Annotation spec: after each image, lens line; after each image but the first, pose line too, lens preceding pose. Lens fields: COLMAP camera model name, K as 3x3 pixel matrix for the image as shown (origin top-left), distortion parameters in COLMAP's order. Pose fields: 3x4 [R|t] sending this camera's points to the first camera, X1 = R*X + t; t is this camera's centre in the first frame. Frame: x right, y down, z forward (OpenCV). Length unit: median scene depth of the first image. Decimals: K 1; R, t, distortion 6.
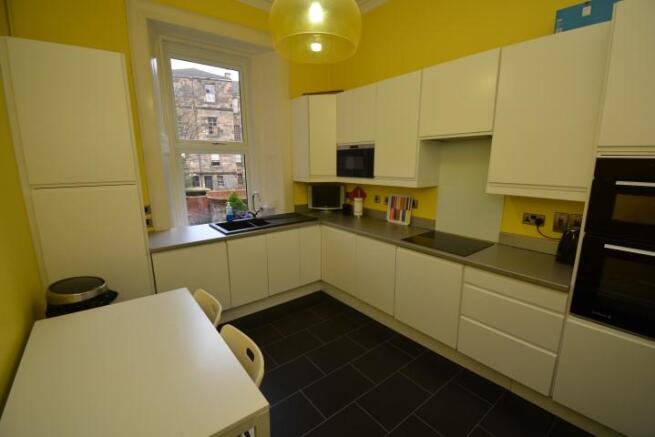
lens RADIAL K [[295.5, 0, 329.9], [0, 295.5, 216.7], [0, 0, 1]] dist [-0.002036, -0.000799]
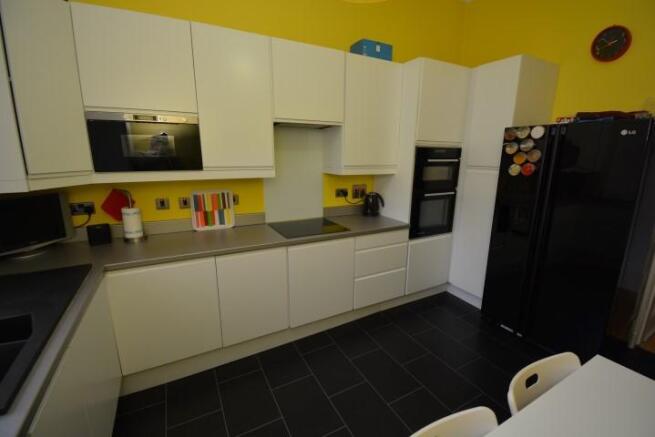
lens RADIAL K [[295.5, 0, 330.8], [0, 295.5, 222.7], [0, 0, 1]] dist [-0.002036, -0.000799]
pose [[0.158506, -0.221574, 0.962175, -0.472004], [0.172046, 0.965784, 0.194063, -0.093978], [-0.972253, 0.134778, 0.191203, 0.598969]]
